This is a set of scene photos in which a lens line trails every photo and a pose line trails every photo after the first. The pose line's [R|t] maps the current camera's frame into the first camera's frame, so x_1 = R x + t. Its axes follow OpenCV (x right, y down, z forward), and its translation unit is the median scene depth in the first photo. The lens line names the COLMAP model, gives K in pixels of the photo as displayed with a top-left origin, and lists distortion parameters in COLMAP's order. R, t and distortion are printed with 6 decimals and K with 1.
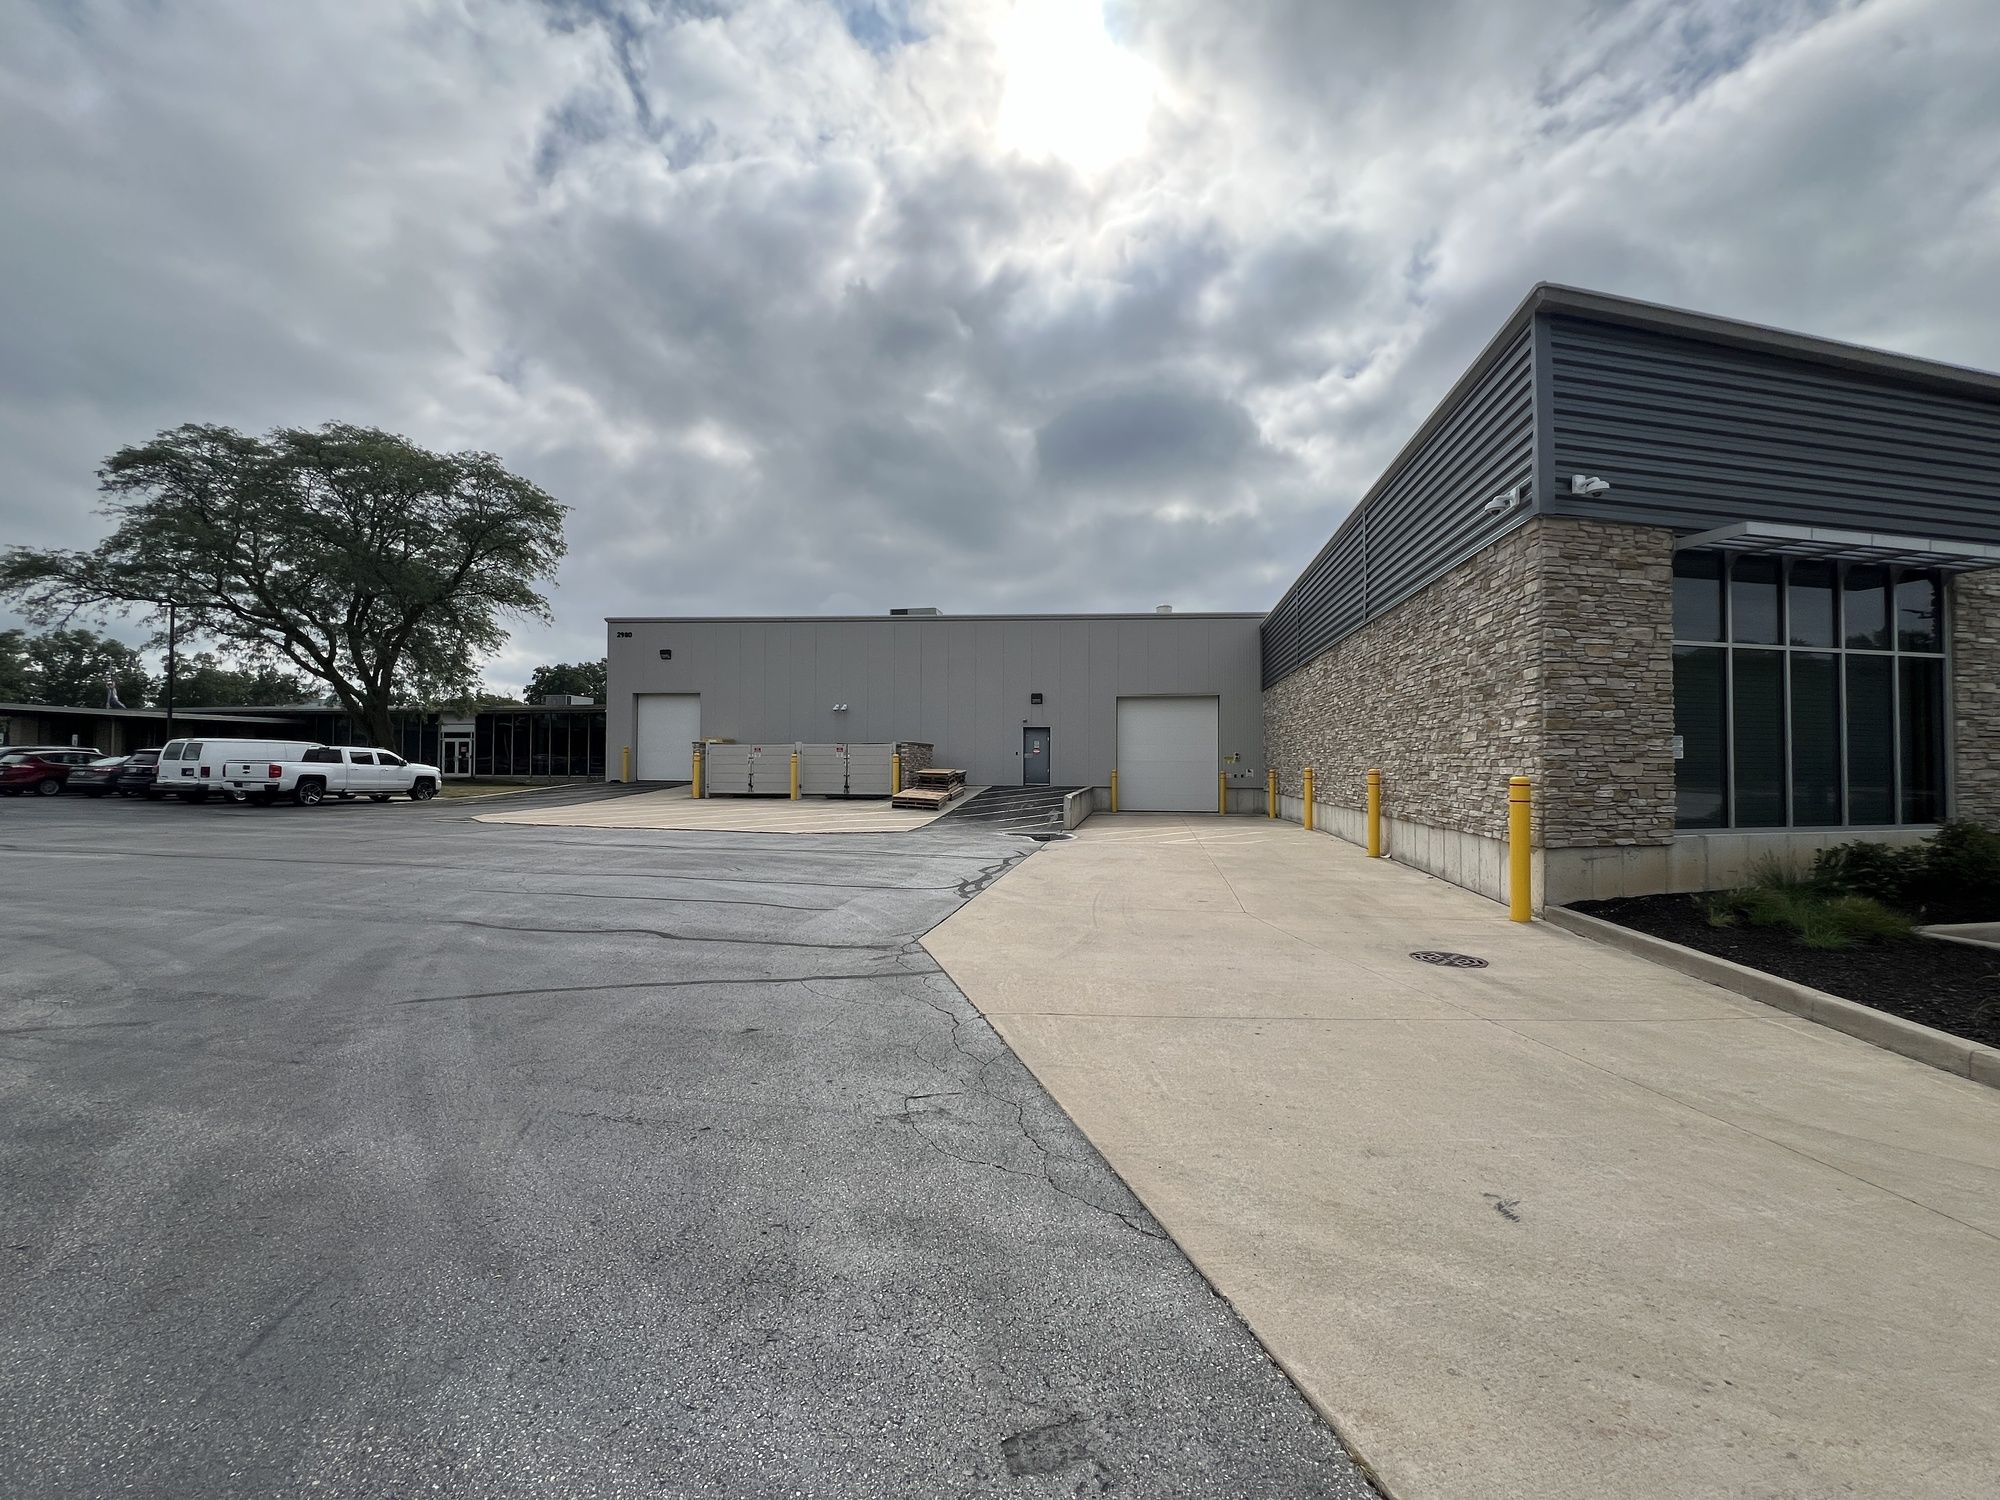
lens RADIAL K [[802.1, 0, 1002.5], [0, 802.1, 759.1], [0, 0, 1]] dist [0.014538, -0.000133]
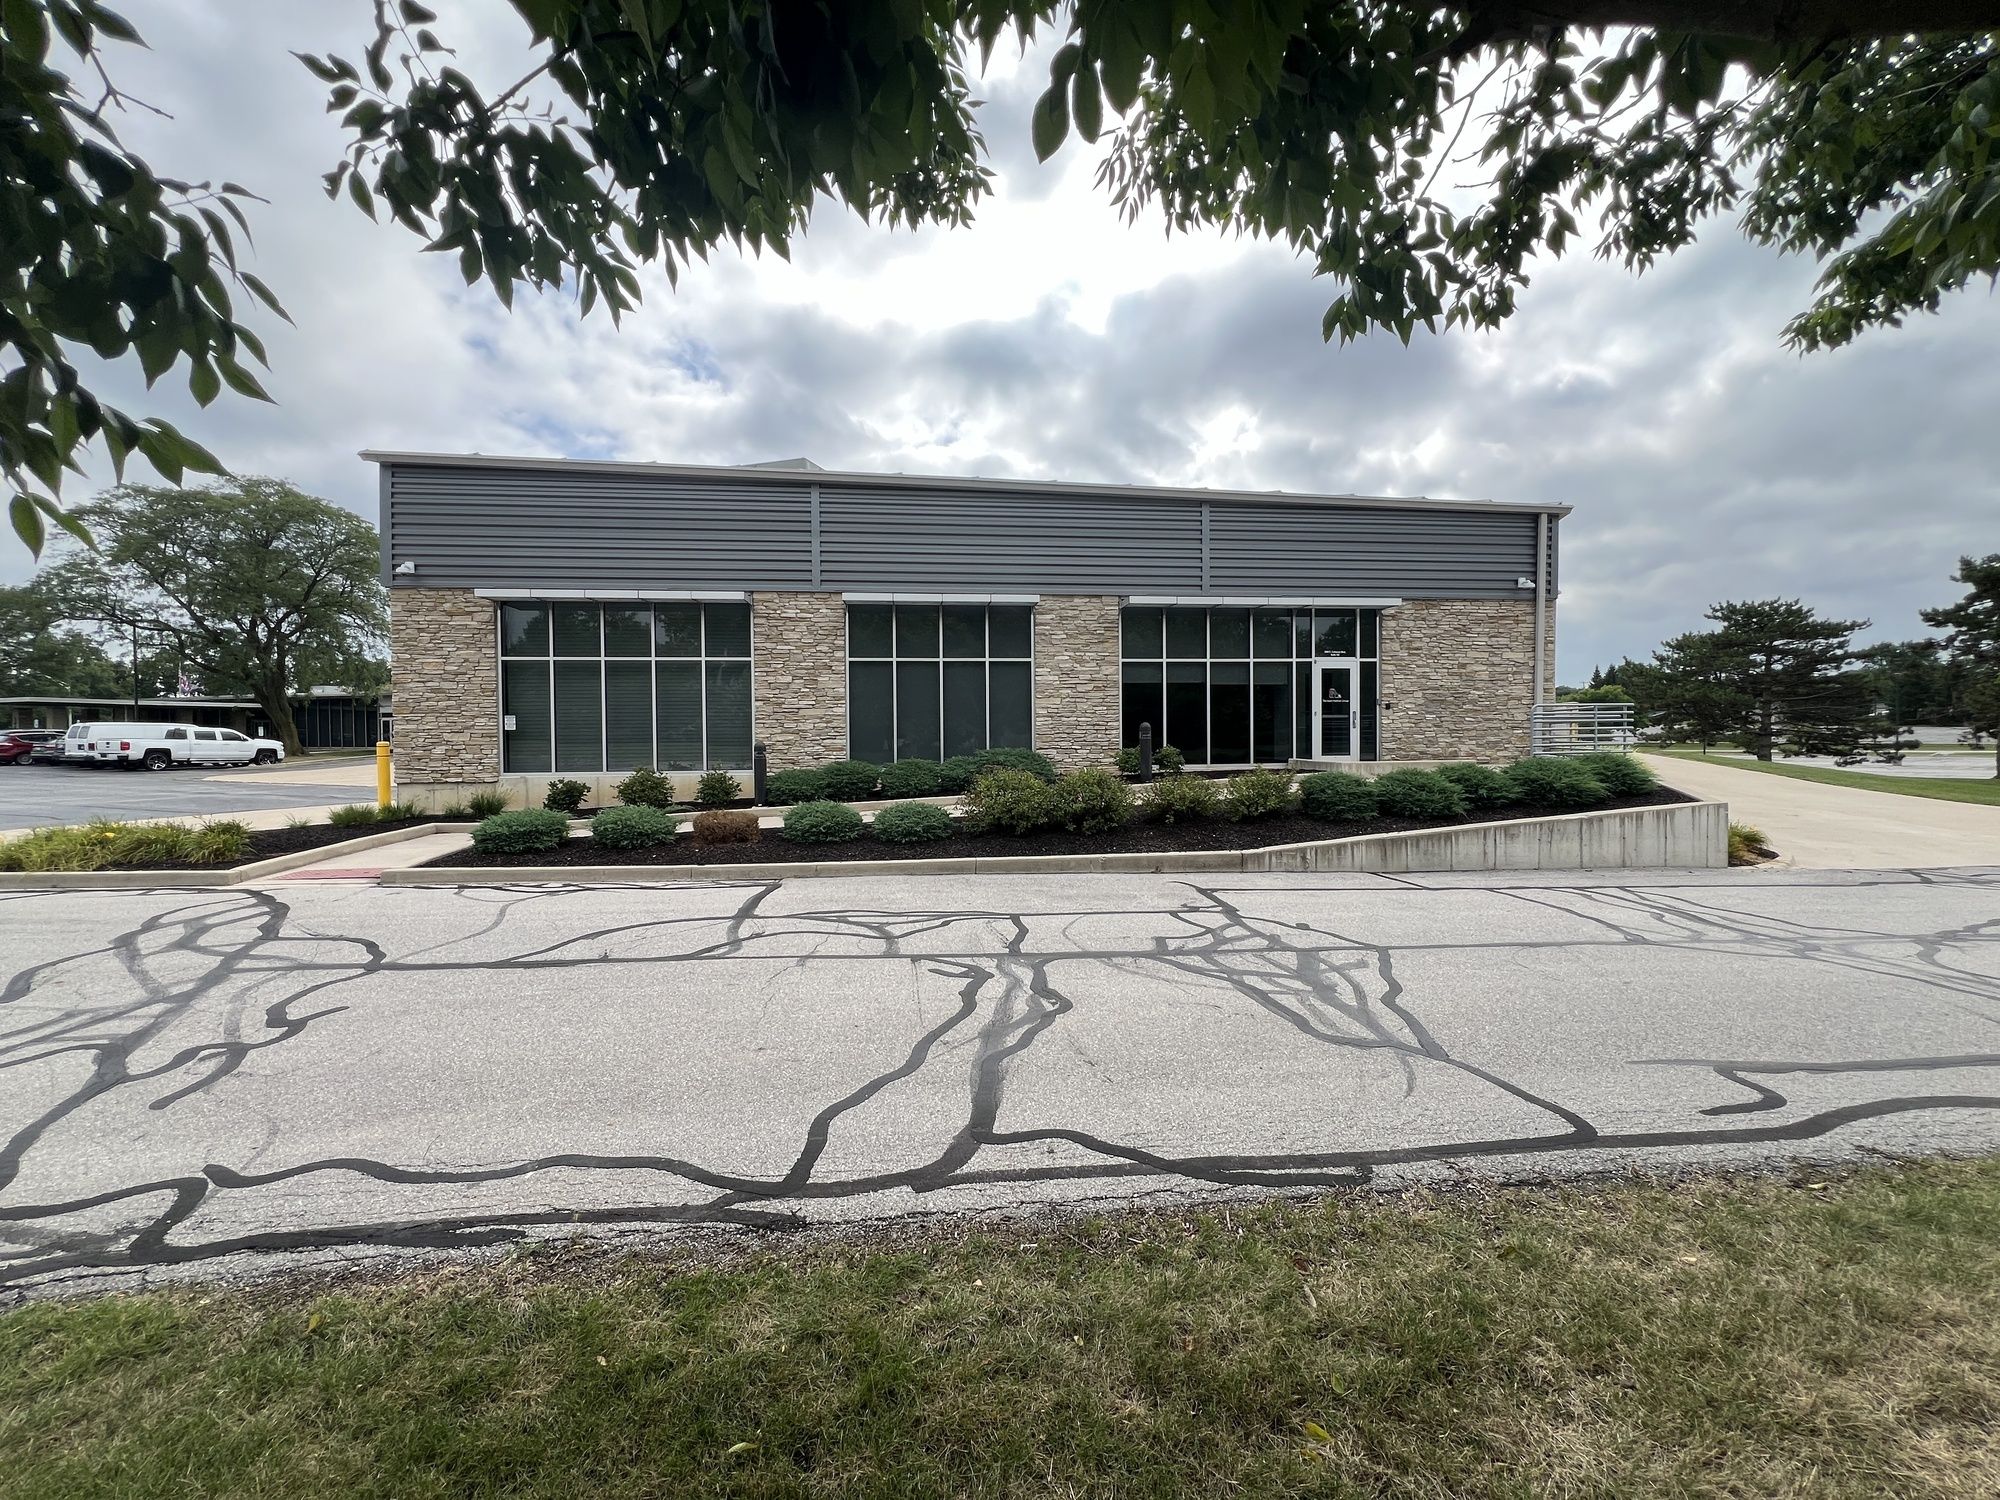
lens RADIAL K [[802.1, 0, 987.0], [0, 802.1, 757.9], [0, 0, 1]] dist [0.014538, -0.000133]
pose [[0.989961, -0.008097, -0.141107, 0.746758], [0.013473, 0.999218, 0.037181, 0.003164], [0.140696, -0.038709, 0.989296, -0.176119]]
